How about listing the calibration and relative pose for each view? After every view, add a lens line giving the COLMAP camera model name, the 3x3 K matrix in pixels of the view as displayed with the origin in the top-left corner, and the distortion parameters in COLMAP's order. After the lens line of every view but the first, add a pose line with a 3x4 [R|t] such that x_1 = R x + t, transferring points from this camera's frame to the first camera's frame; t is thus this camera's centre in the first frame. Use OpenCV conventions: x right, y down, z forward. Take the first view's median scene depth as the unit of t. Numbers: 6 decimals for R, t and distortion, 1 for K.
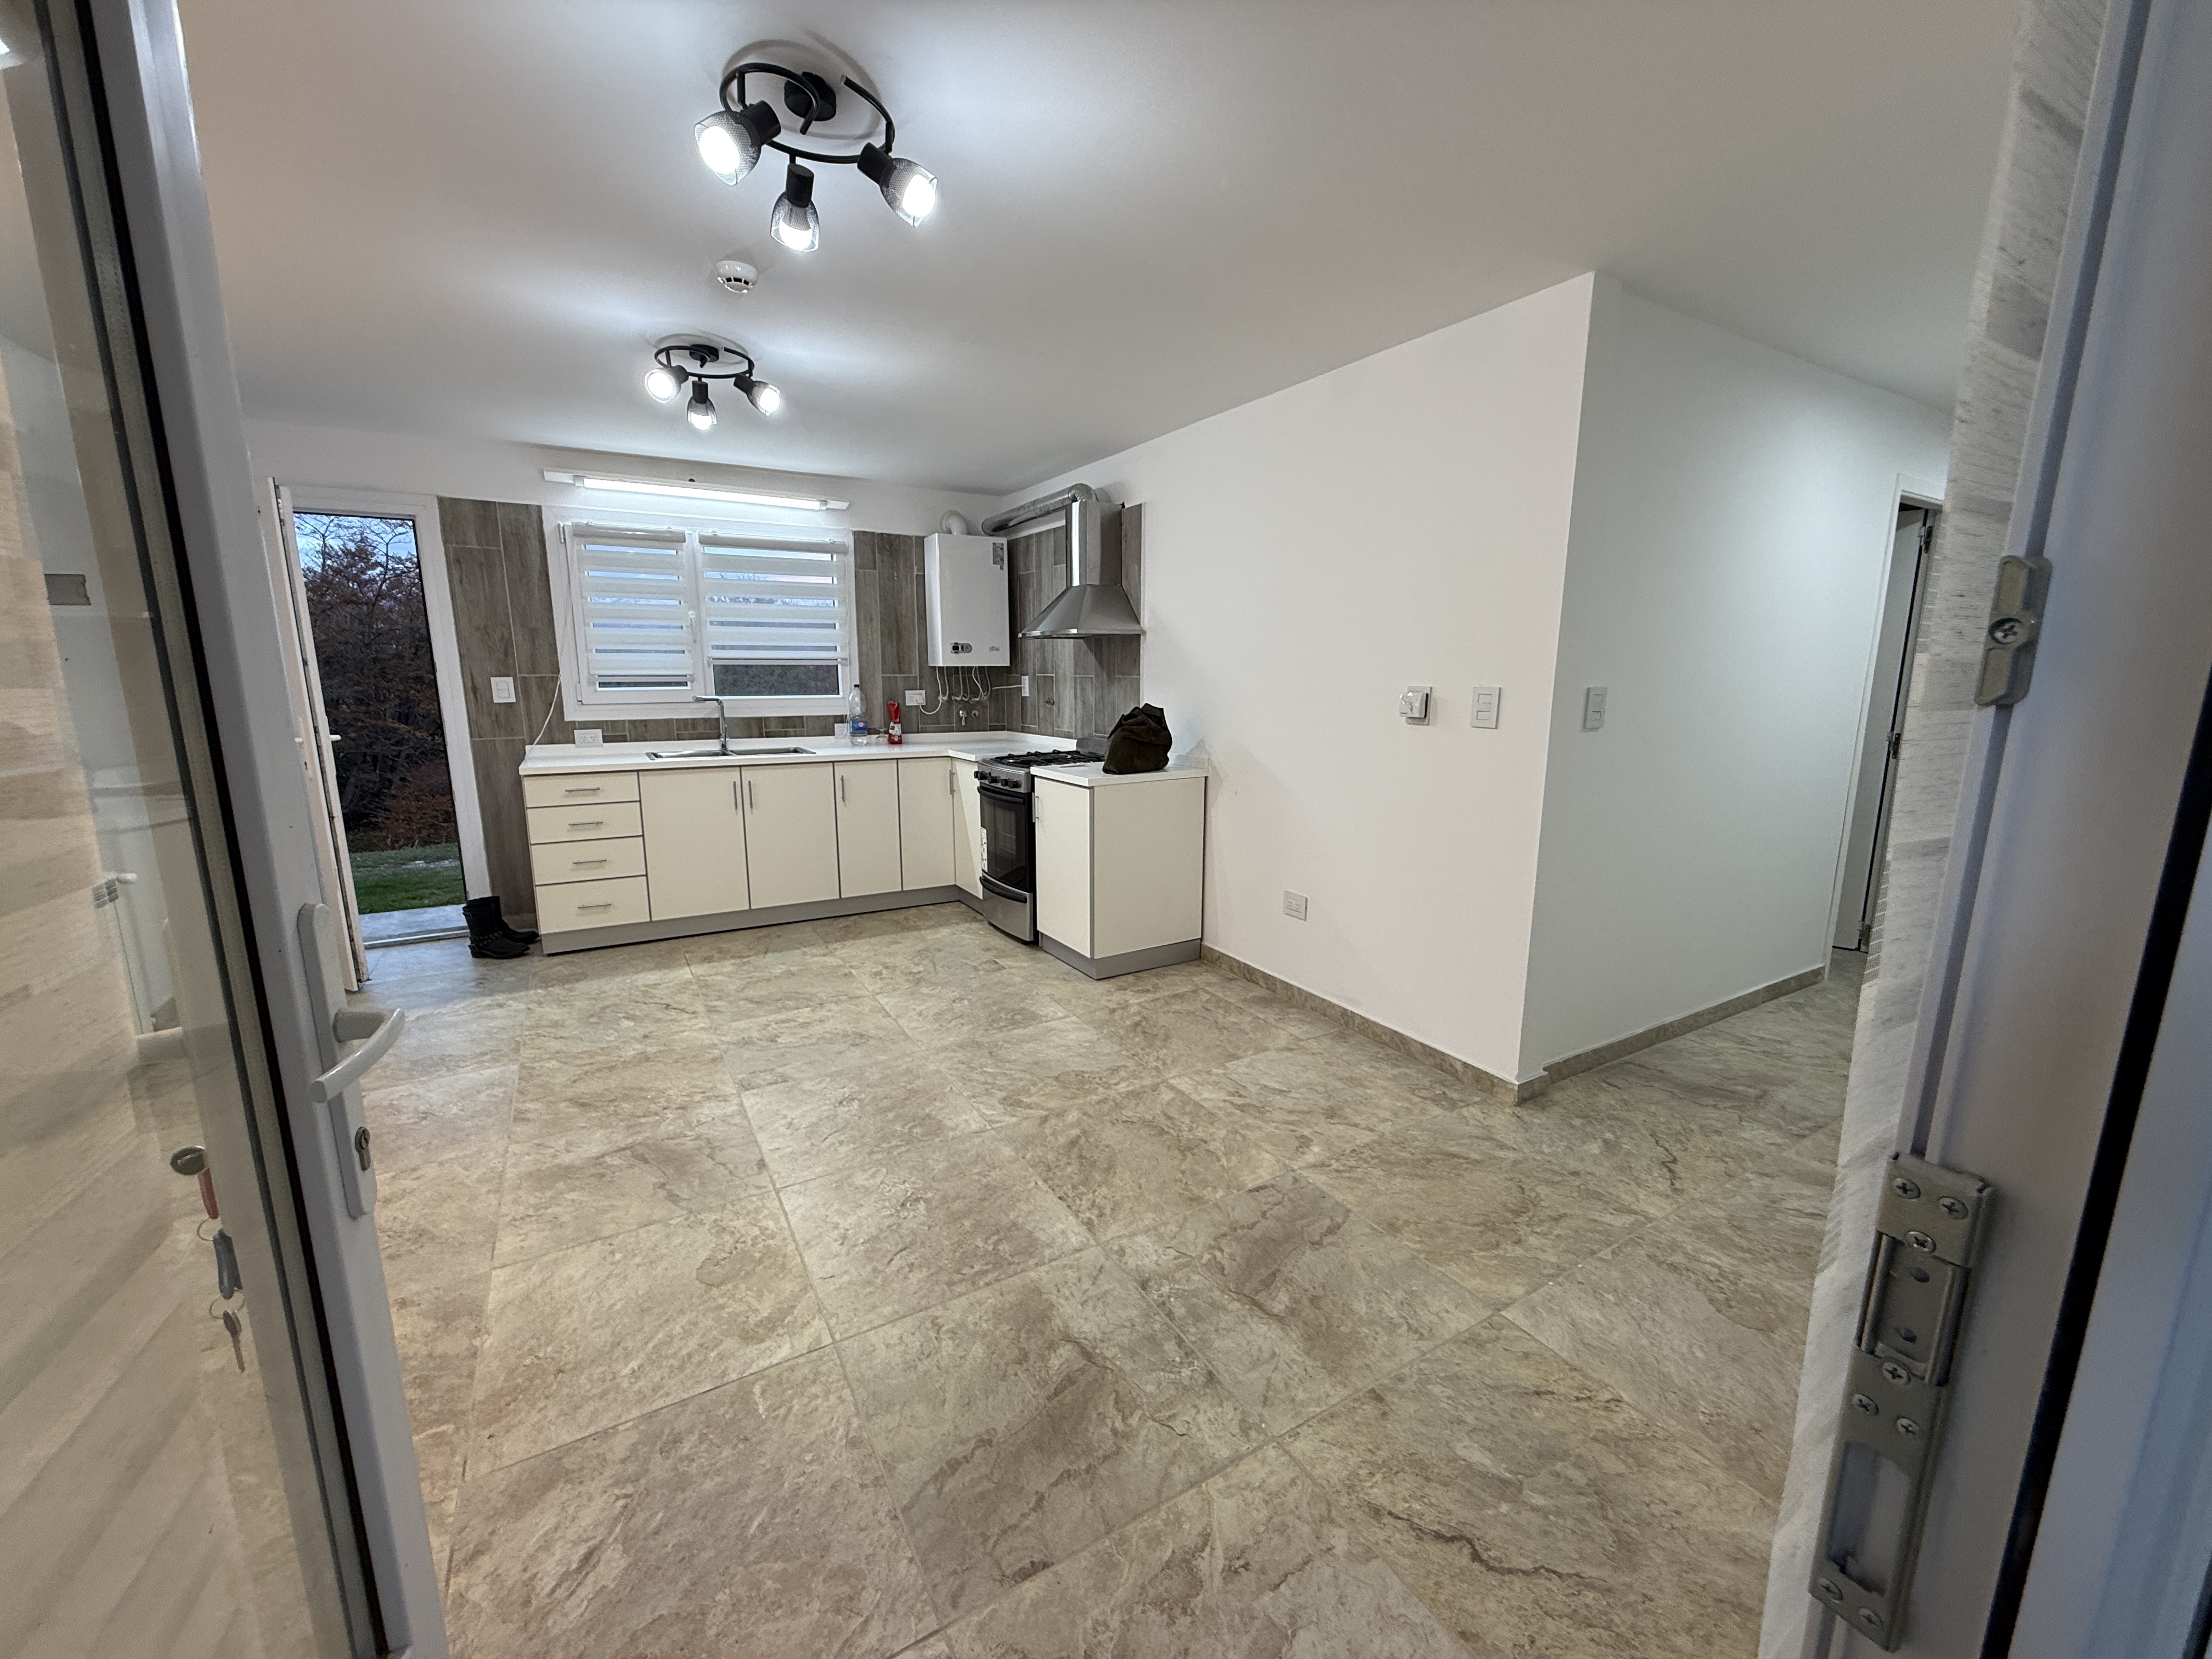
lens RADIAL K [[876.4, 0, 1099.8], [0, 876.4, 832.3], [0, 0, 1]] dist [-0.000461, 0.000118]
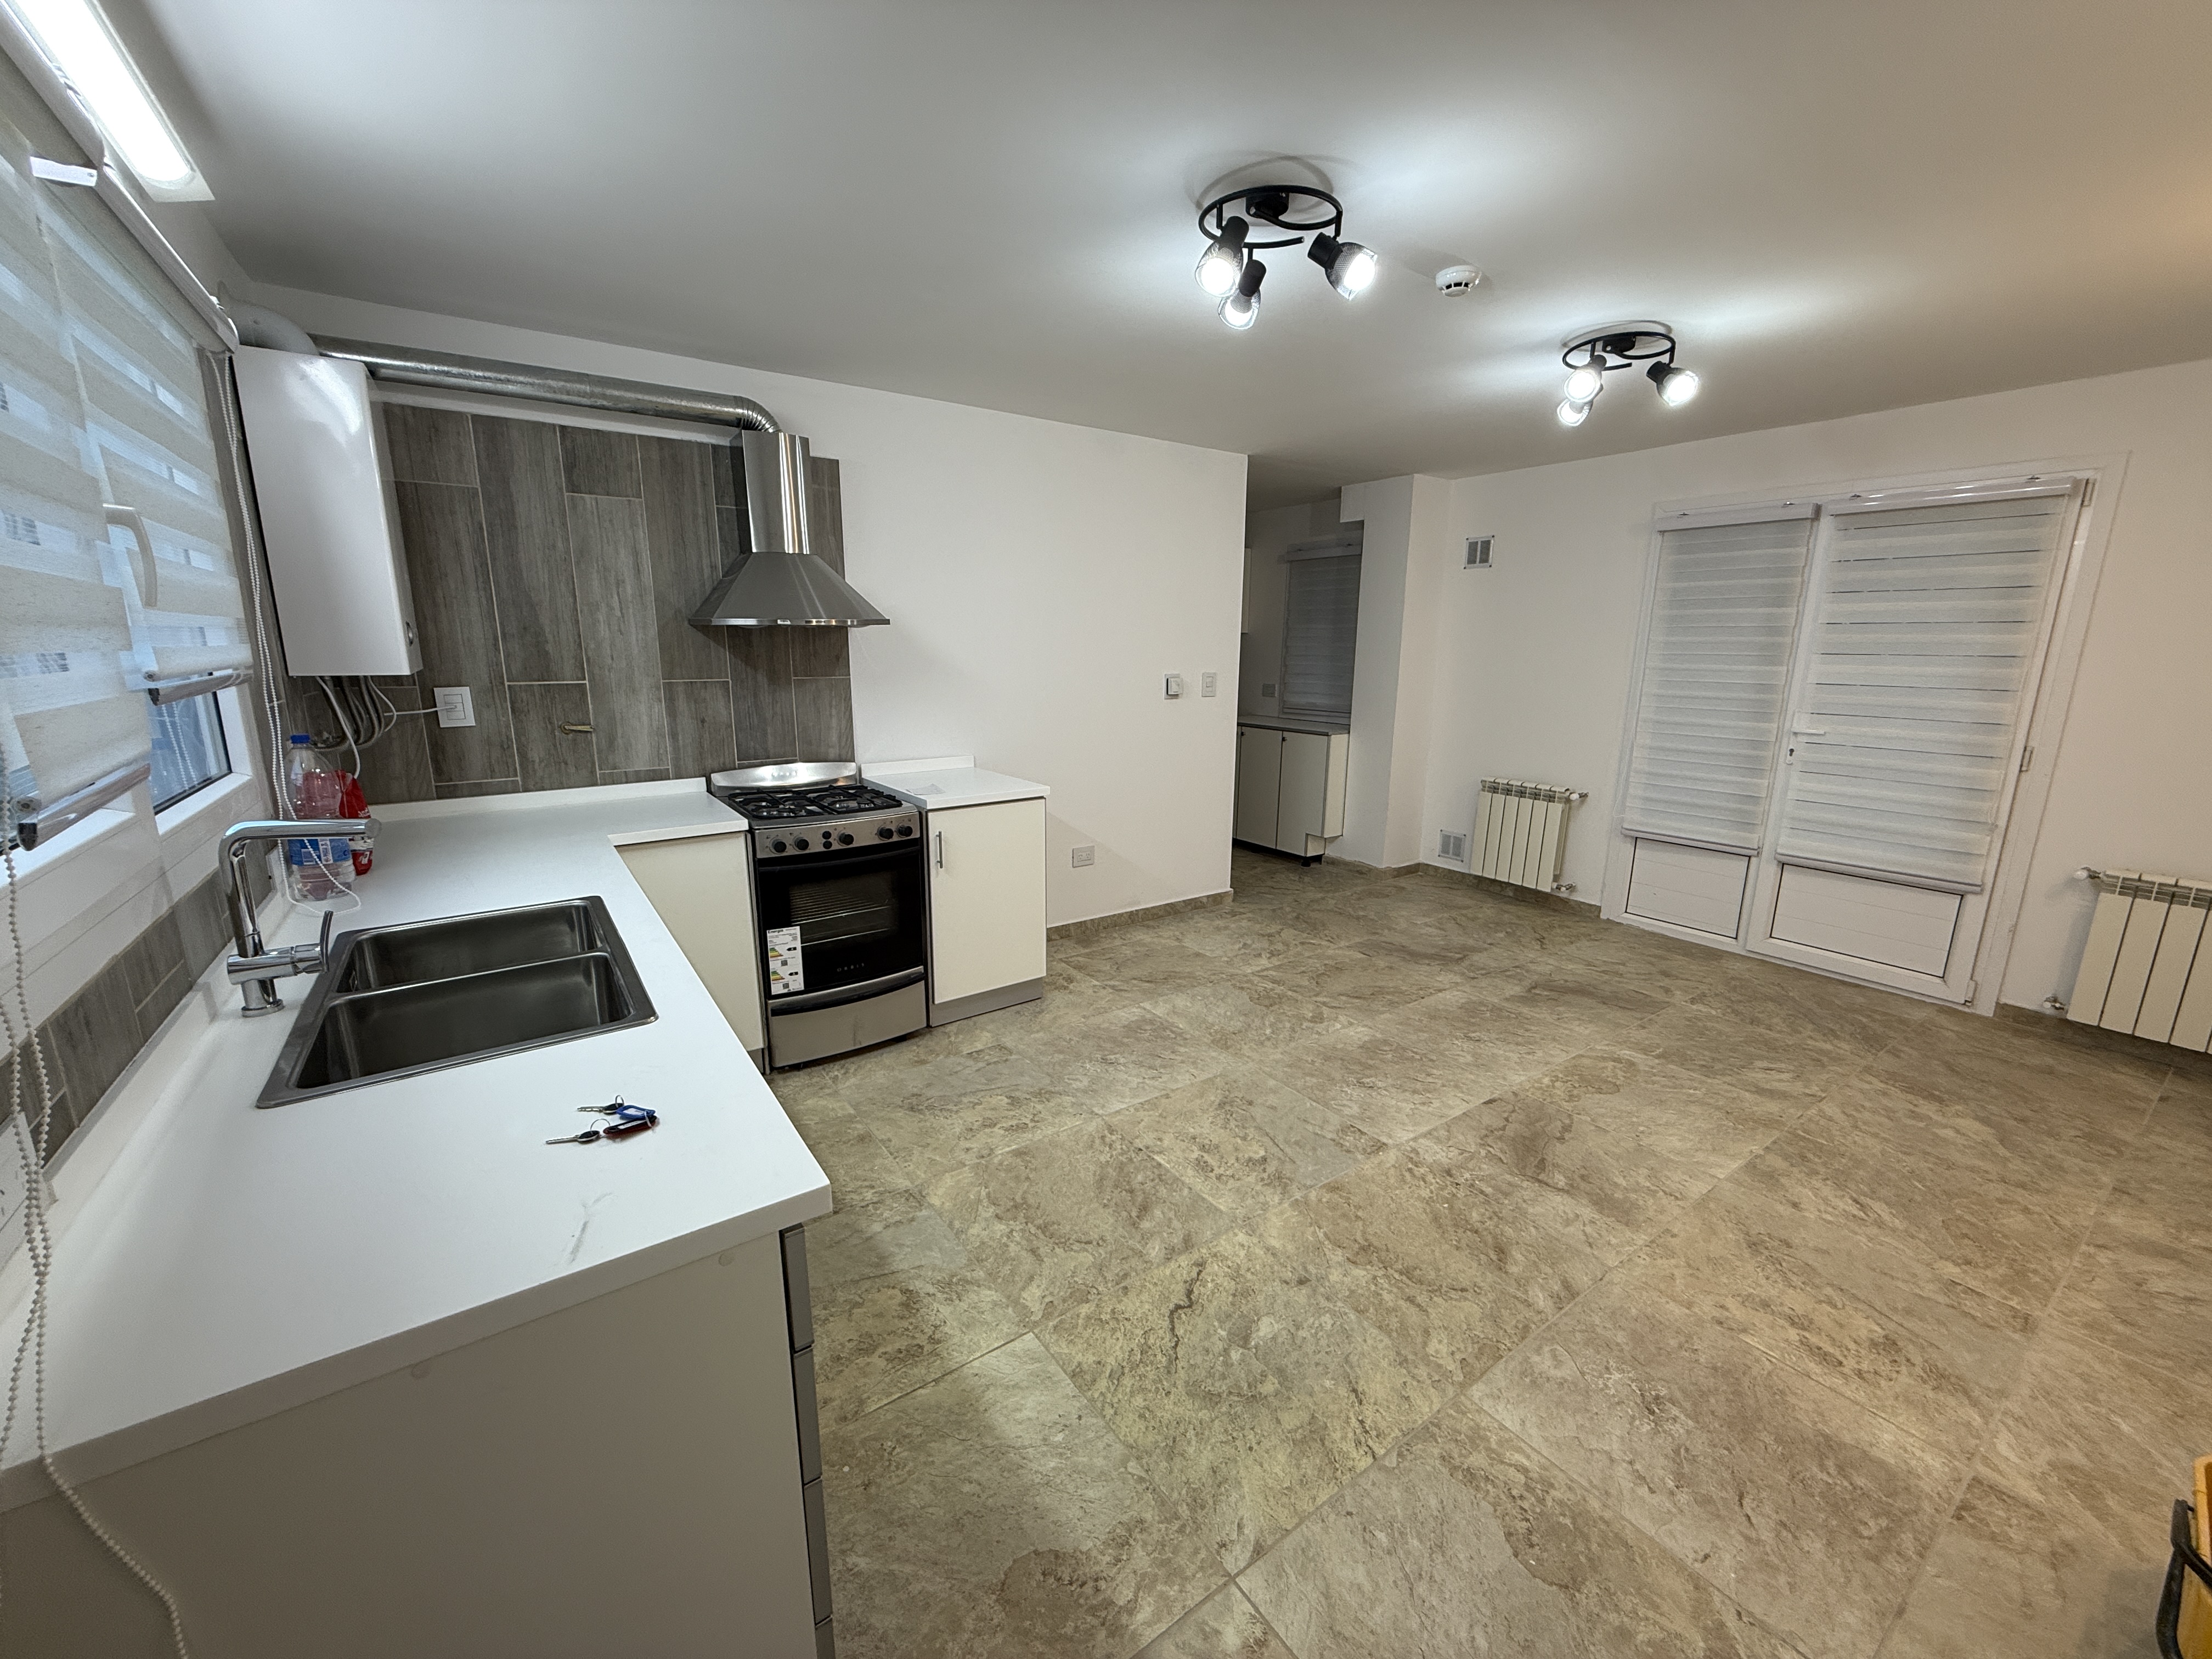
lens RADIAL K [[875.9, 0, 1094.5], [0, 875.9, 830.1], [0, 0, 1]] dist [0.000093, -0.000257]
pose [[-0.074642, -0.213595, 0.974066, -0.972028], [0.178382, 0.958176, 0.223780, -0.225388], [-0.981126, 0.190460, -0.033419, 1.024537]]
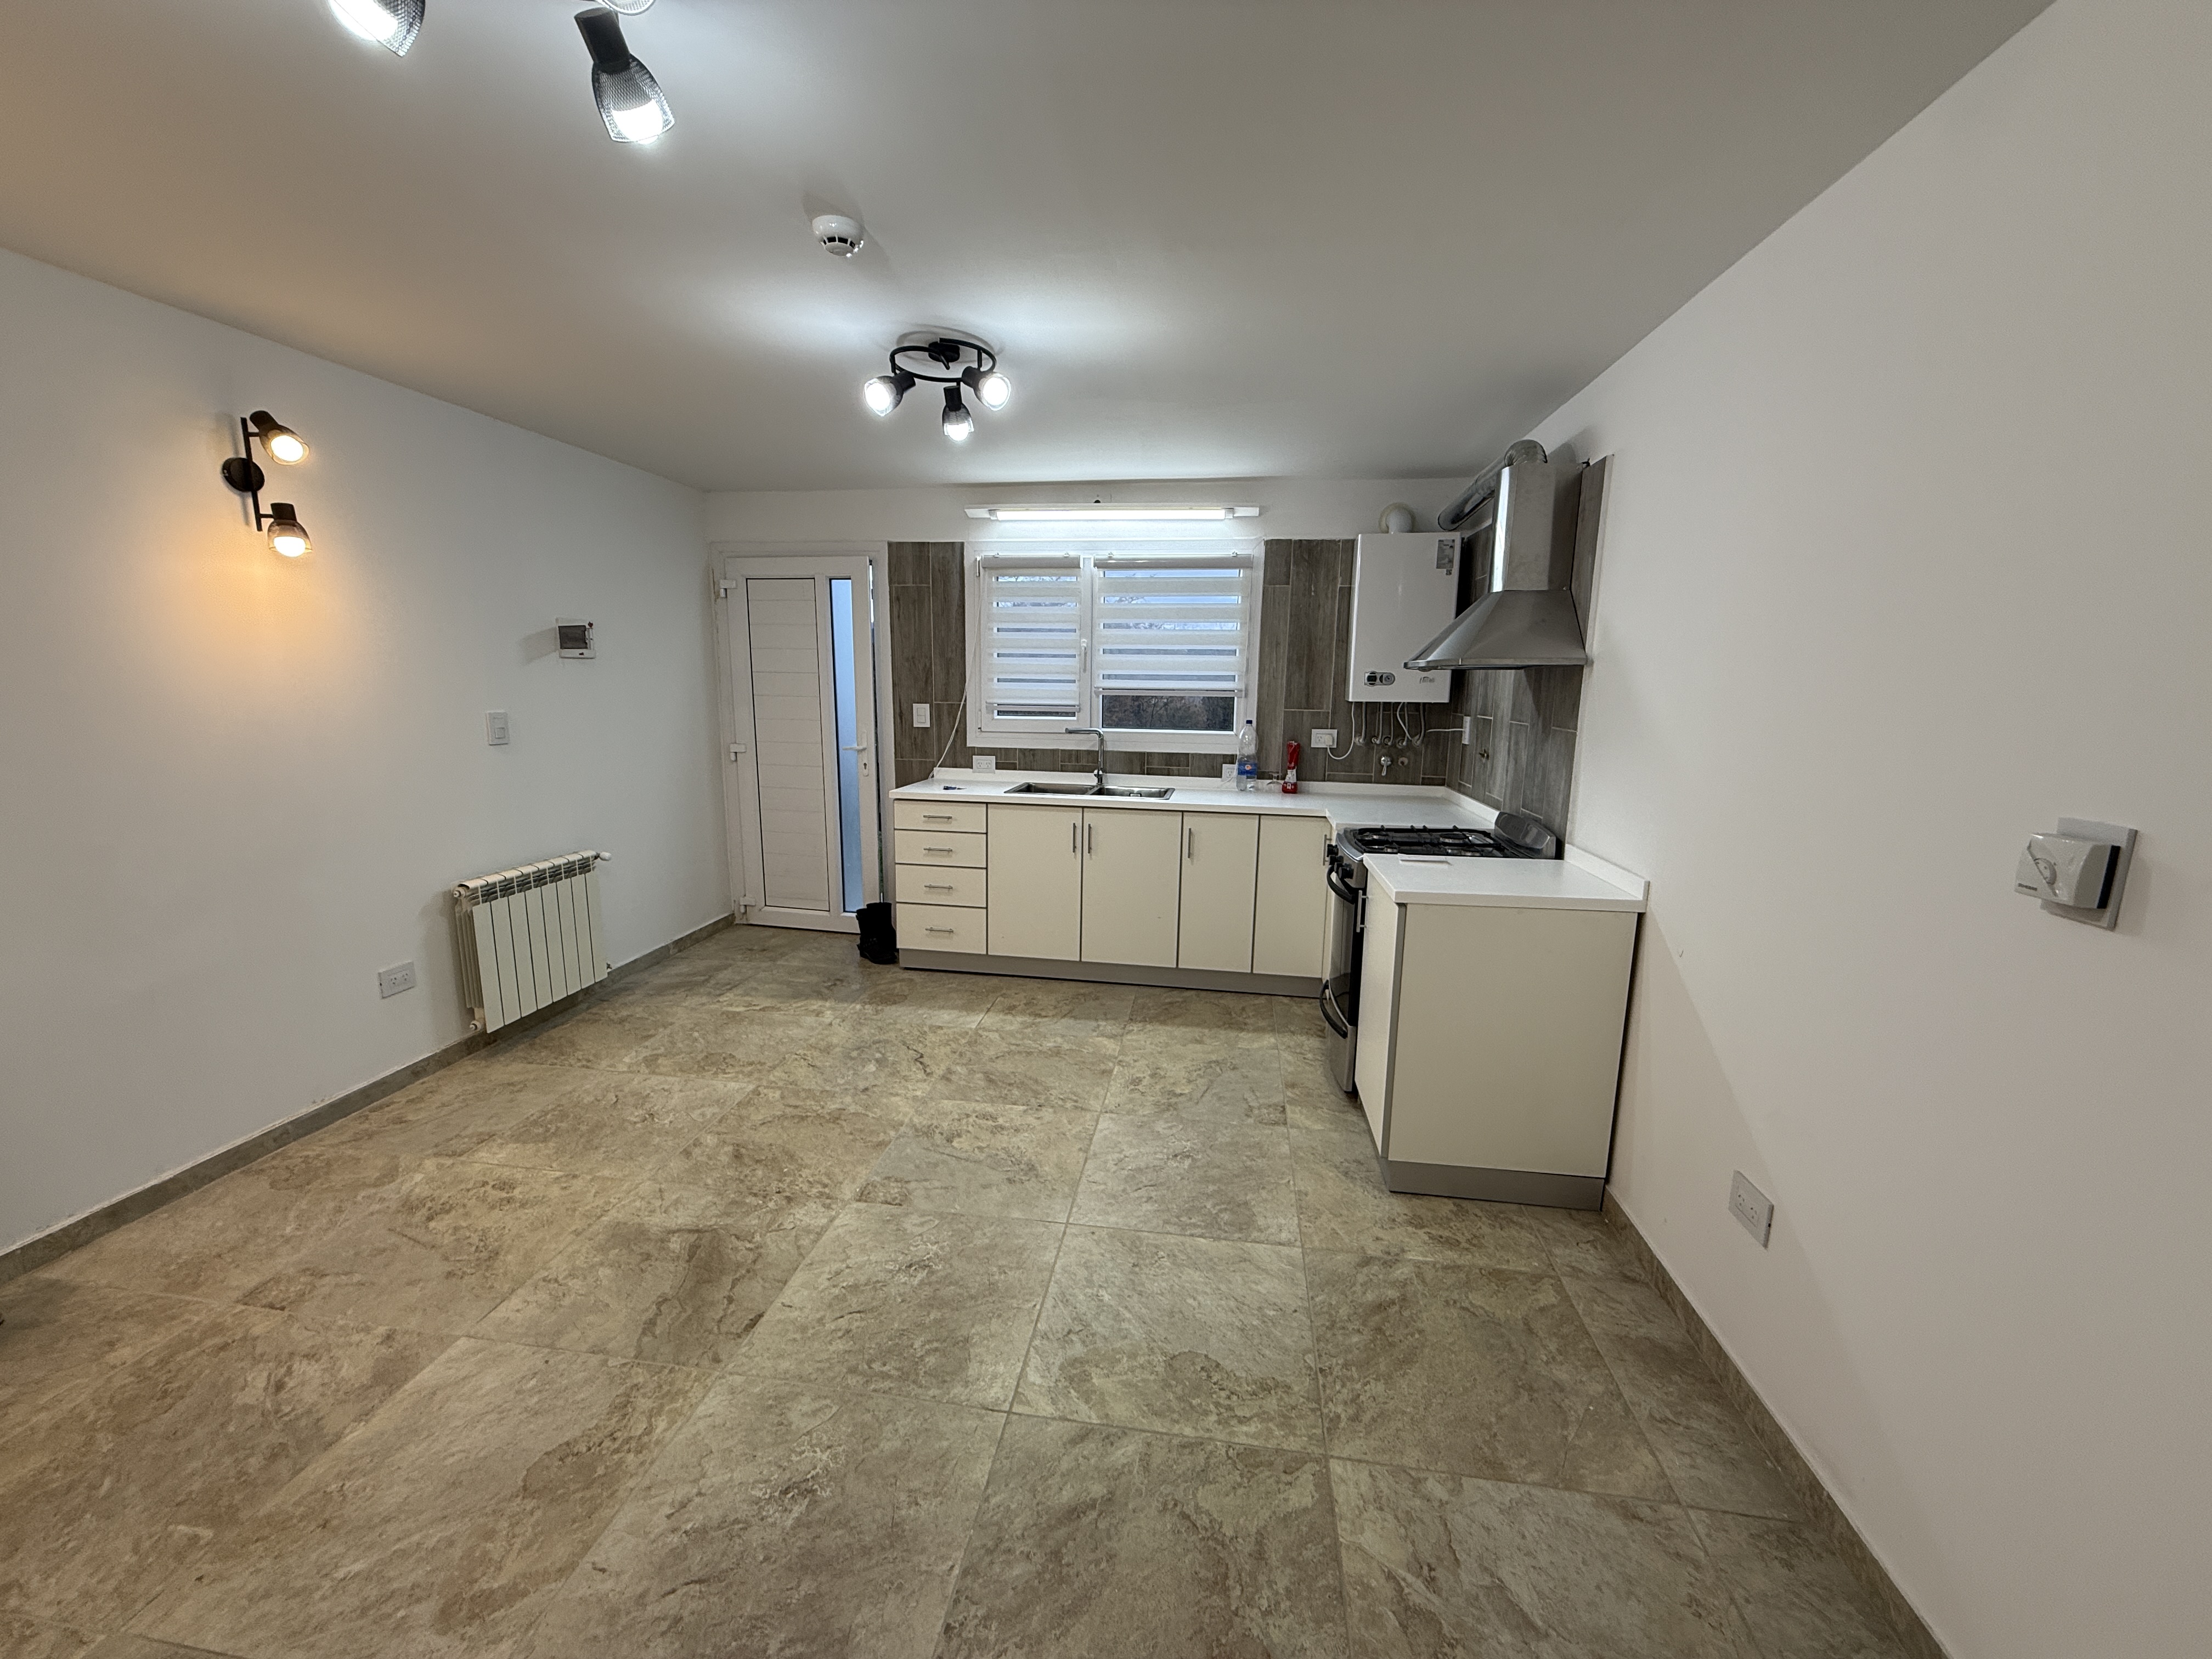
lens RADIAL K [[876.4, 0, 1099.8], [0, 876.4, 832.3], [0, 0, 1]] dist [-0.000461, 0.000118]
pose [[0.776748, 0.119295, -0.618411, 0.219468], [-0.129095, 0.991206, 0.029061, -0.097817], [0.616439, 0.057261, 0.785318, 0.362984]]
